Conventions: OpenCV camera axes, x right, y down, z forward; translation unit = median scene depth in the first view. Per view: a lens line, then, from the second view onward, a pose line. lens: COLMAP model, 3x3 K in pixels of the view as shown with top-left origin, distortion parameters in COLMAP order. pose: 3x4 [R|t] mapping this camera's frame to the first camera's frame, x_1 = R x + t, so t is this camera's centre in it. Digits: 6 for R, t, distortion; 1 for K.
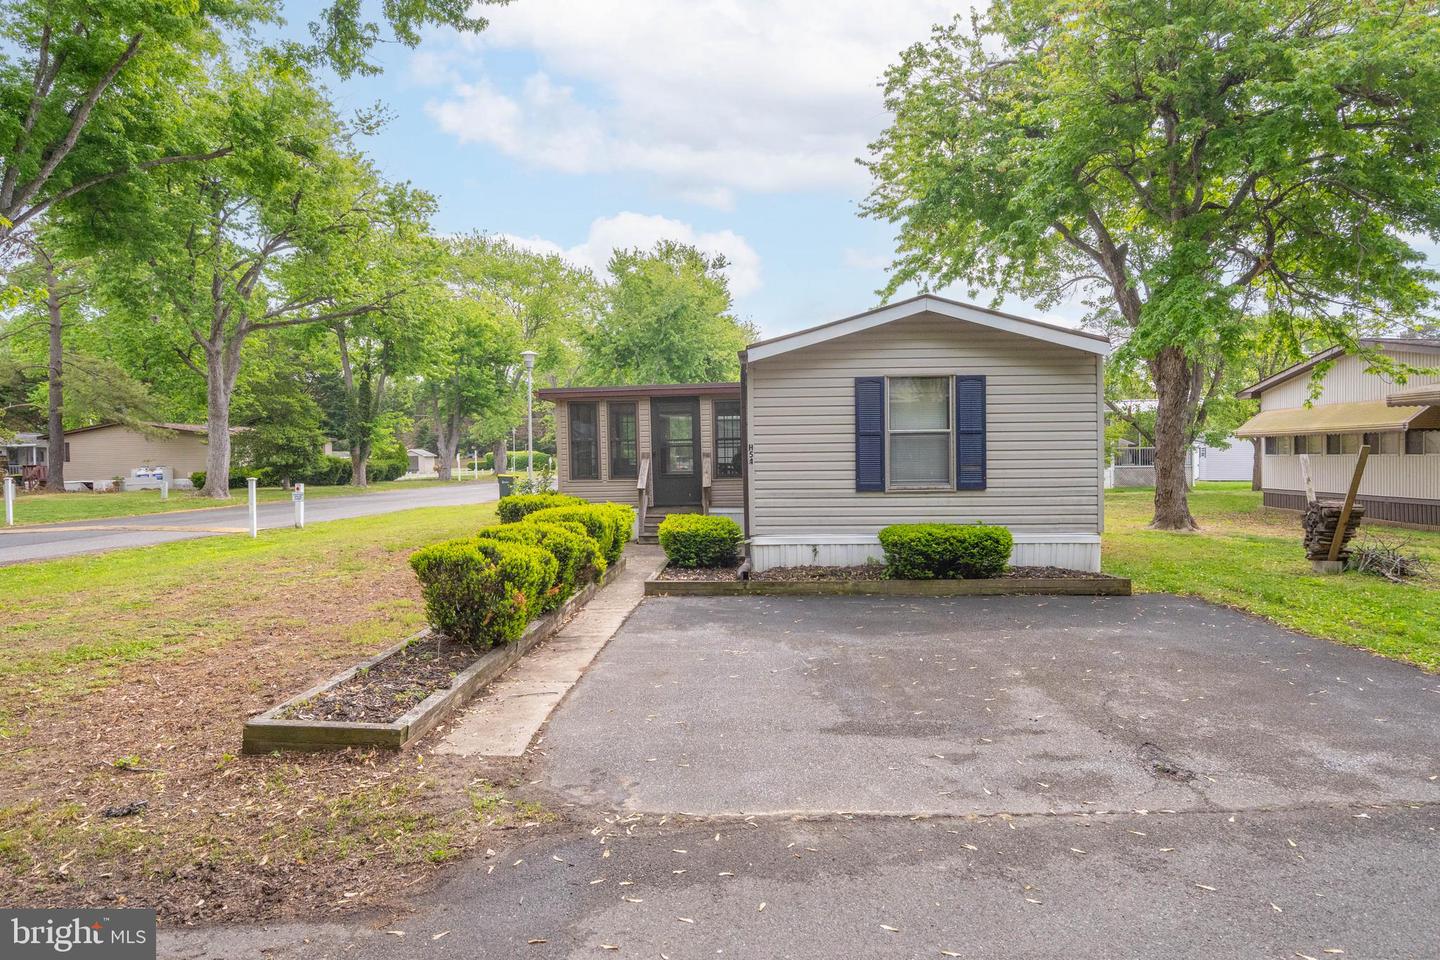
lens RADIAL K [[878.3, 0, 730.5], [0, 878.3, 496.4], [0, 0, 1]] dist [0.002960, 0.001559]
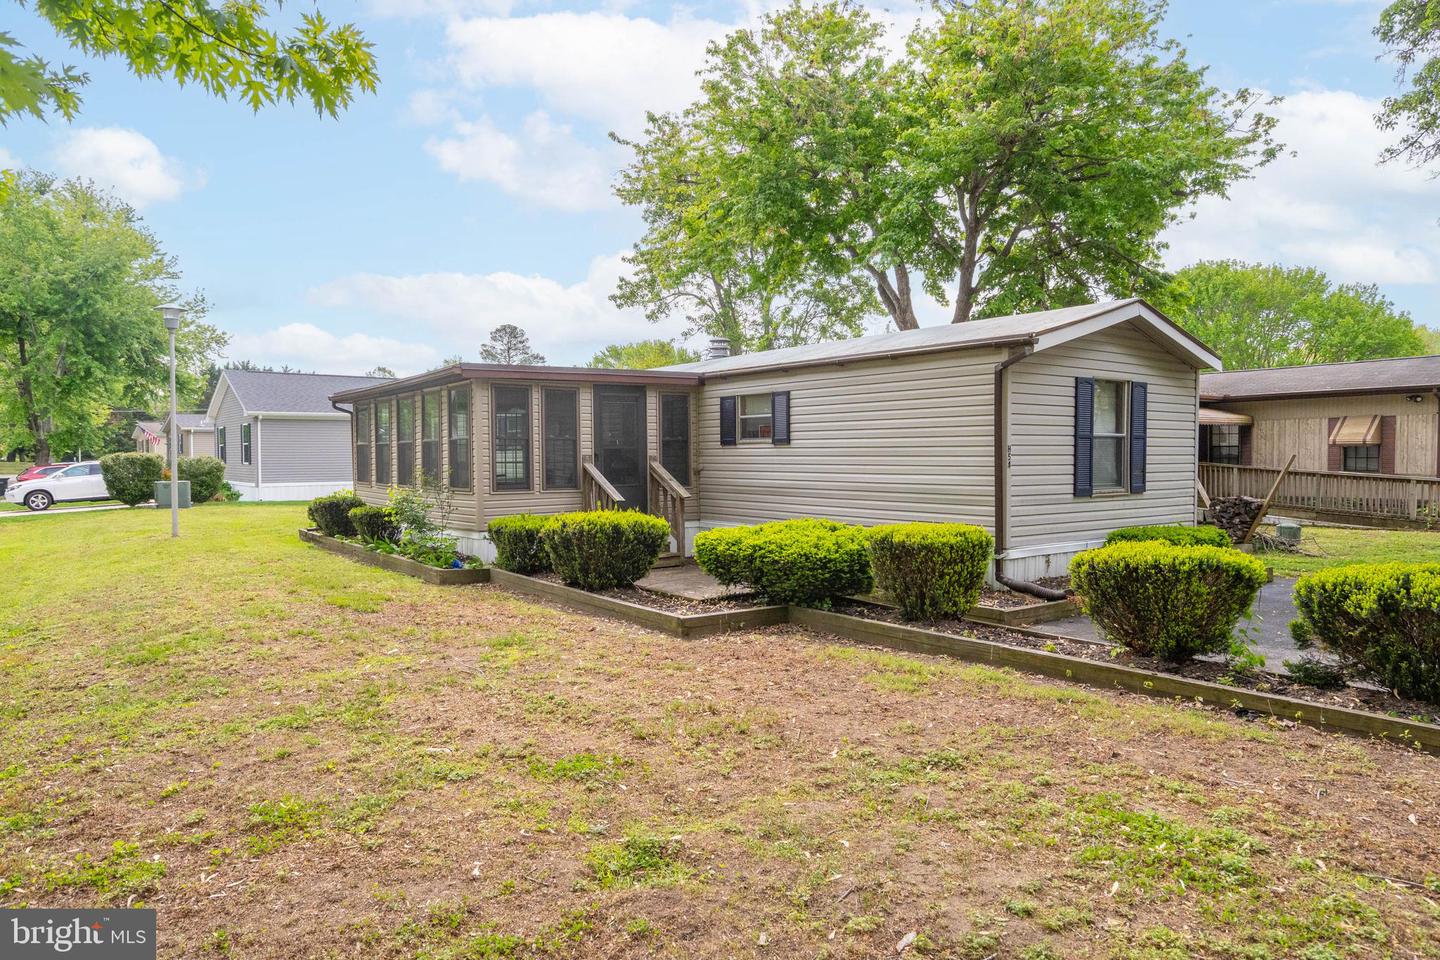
lens RADIAL K [[878.3, 0, 730.5], [0, 878.3, 496.4], [0, 0, 1]] dist [0.002960, 0.001559]
pose [[0.783850, -0.020146, 0.620623, -0.582347], [0.025830, 0.999666, -0.000173, -0.012078], [-0.620413, 0.016167, 0.784109, 0.380157]]
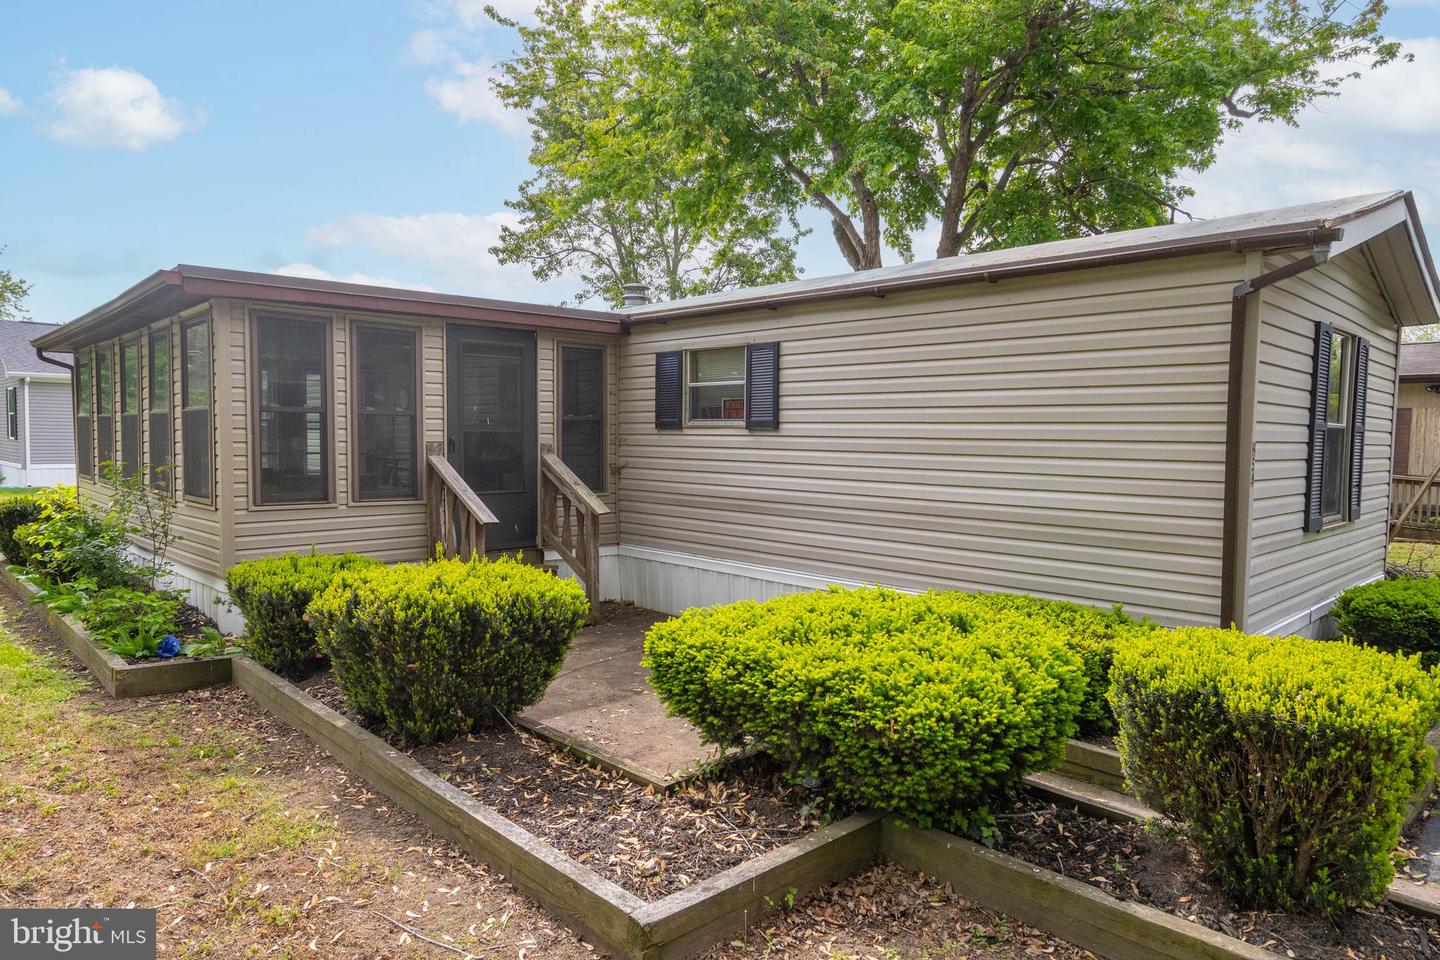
lens RADIAL K [[878.3, 0, 730.5], [0, 878.3, 496.4], [0, 0, 1]] dist [0.002960, 0.001559]
pose [[0.699063, -0.026474, 0.714570, -0.387701], [0.014285, 0.999632, 0.023060, -0.035910], [-0.714917, -0.005913, 0.699184, 0.685404]]
